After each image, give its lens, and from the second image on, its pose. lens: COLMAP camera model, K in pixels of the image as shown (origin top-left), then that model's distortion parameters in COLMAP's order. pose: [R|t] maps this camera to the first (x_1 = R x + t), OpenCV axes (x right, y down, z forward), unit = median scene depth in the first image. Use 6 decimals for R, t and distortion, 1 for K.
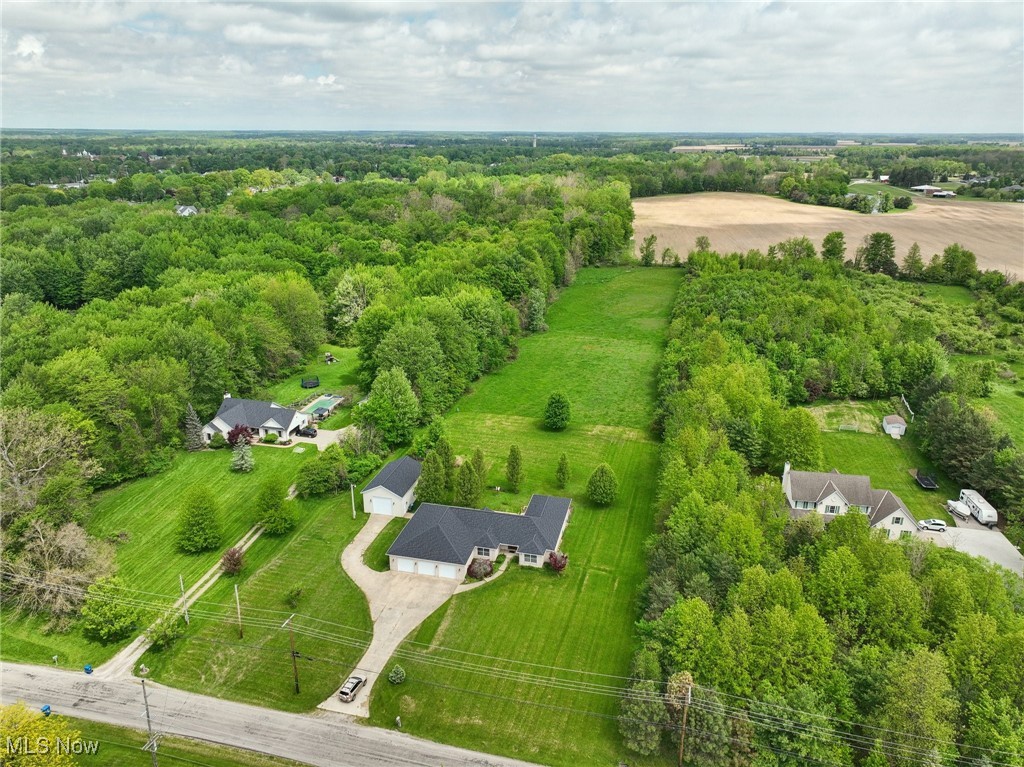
lens RADIAL K [[716.3, 0, 514.4], [0, 716.3, 398.7], [0, 0, 1]] dist [-0.004767, 0.018736]
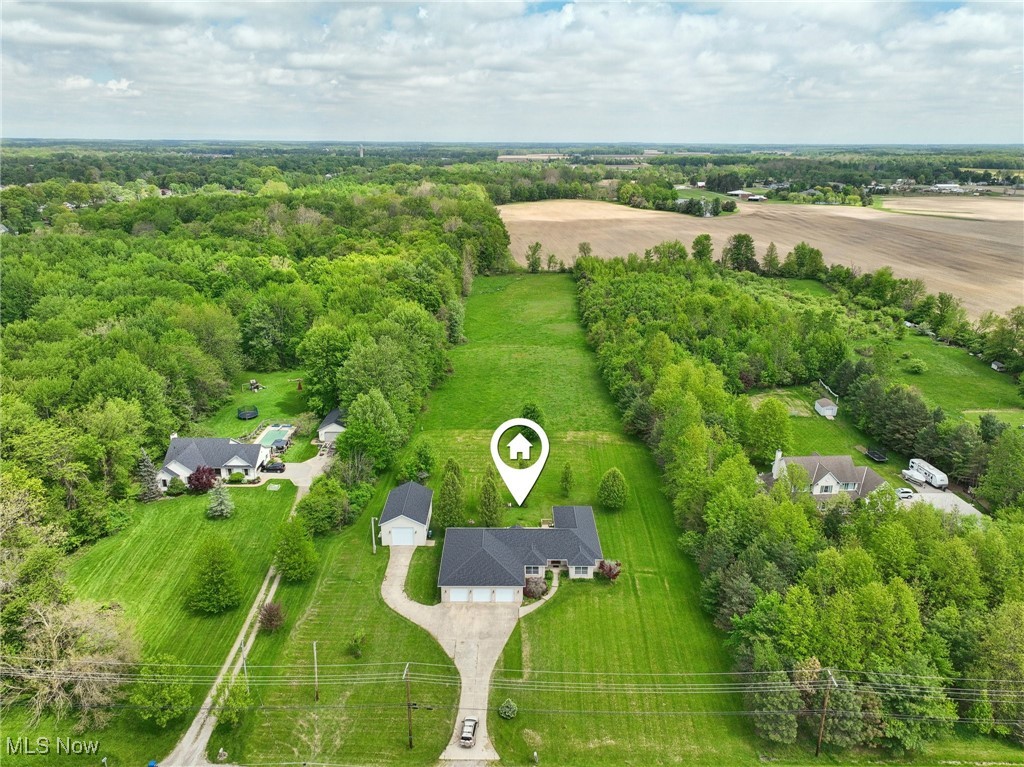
lens RADIAL K [[716.3, 0, 514.3], [0, 716.3, 387.9], [0, 0, 1]] dist [-0.004767, 0.018736]
pose [[0.971704, -0.075620, 0.223770, -0.167810], [0.081247, 0.996565, -0.016035, -0.013572], [-0.221789, 0.033762, 0.974510, 0.024702]]
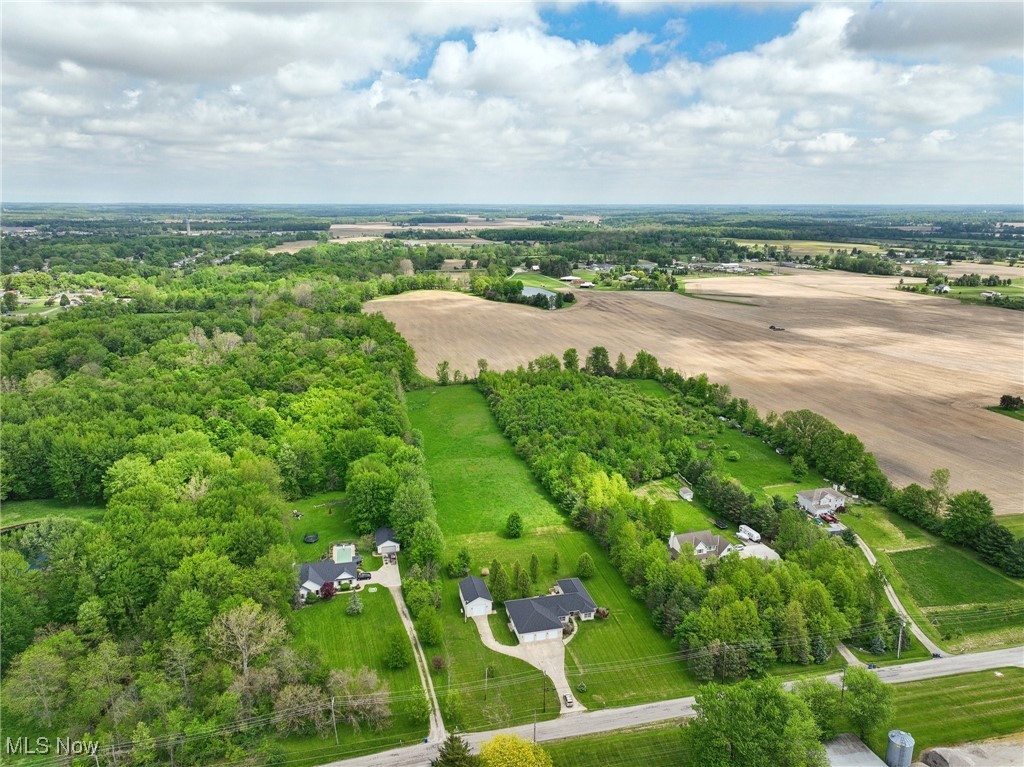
lens RADIAL K [[716.3, 0, 510.3], [0, 716.3, 383.3], [0, 0, 1]] dist [-0.004767, 0.018736]
pose [[0.888210, -0.115904, 0.444578, -0.550821], [0.162741, 0.984286, -0.068526, -0.163354], [-0.429650, 0.133217, 0.893115, -0.382229]]
